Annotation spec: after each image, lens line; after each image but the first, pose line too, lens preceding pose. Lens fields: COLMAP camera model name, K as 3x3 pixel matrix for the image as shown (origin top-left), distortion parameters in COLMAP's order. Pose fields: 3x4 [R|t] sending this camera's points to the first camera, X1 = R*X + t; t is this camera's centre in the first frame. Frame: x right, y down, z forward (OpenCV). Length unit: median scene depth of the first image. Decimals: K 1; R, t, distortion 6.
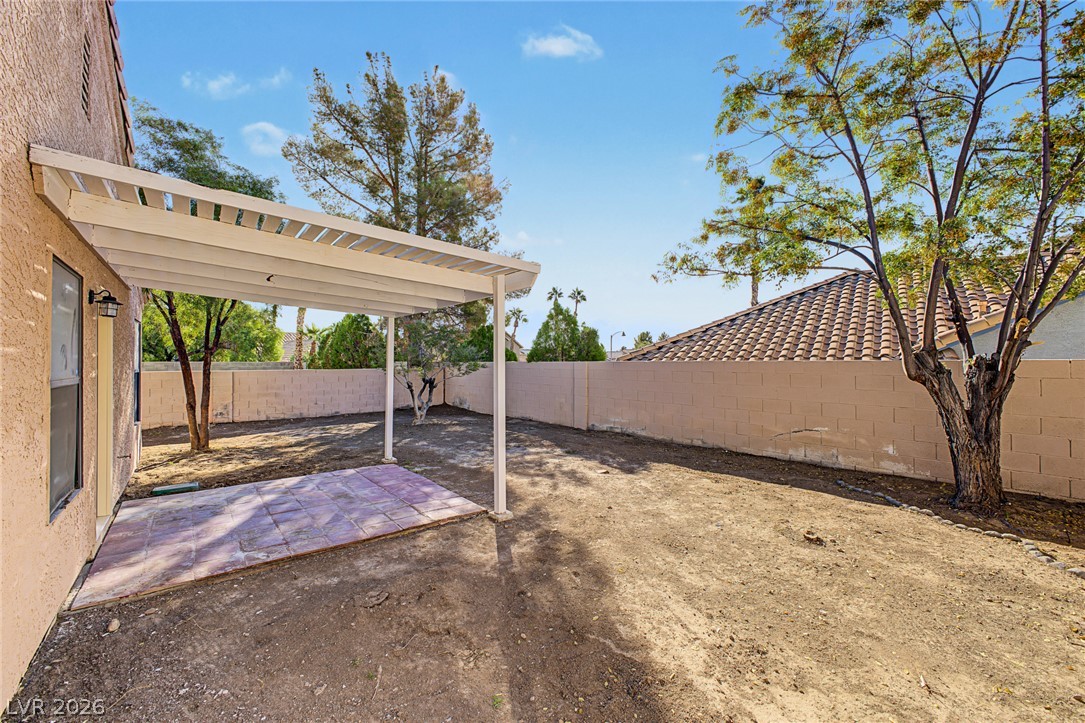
lens RADIAL K [[431.9, 0, 546.0], [0, 431.9, 361.6], [0, 0, 1]] dist [0.014058, -0.003319]
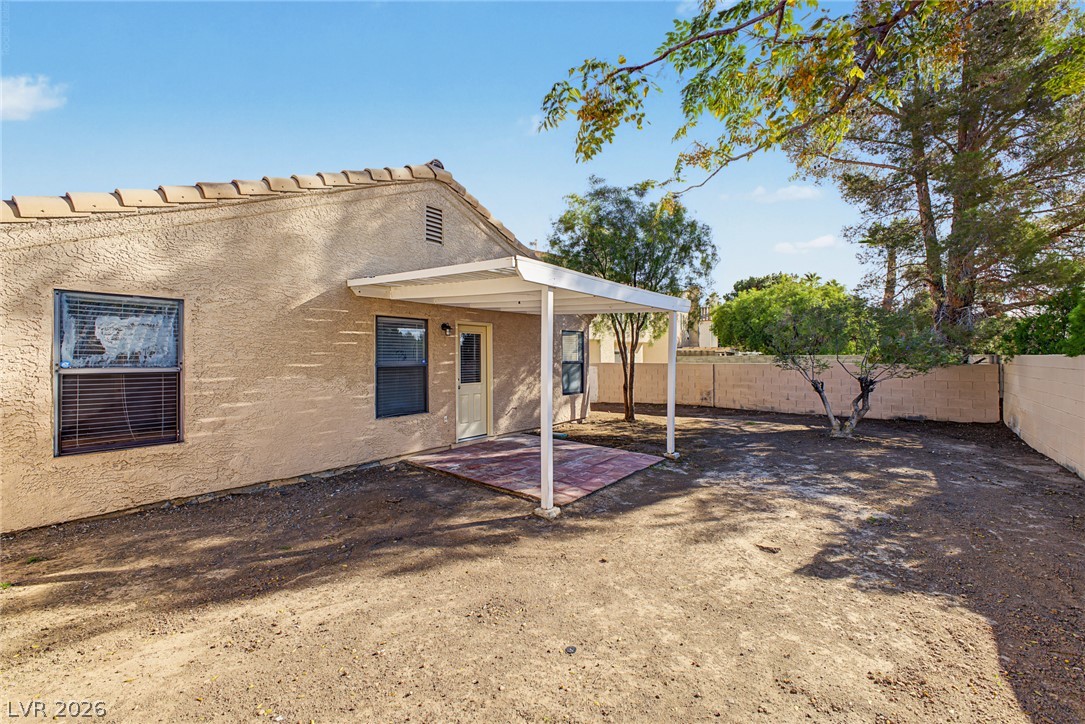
lens RADIAL K [[431.9, 0, 546.8], [0, 431.9, 358.2], [0, 0, 1]] dist [0.014058, -0.003319]
pose [[0.203053, 0.005957, -0.979150, 0.828798], [0.002794, 0.999974, 0.006664, -0.006441], [0.979164, -0.004089, 0.203031, 0.752636]]
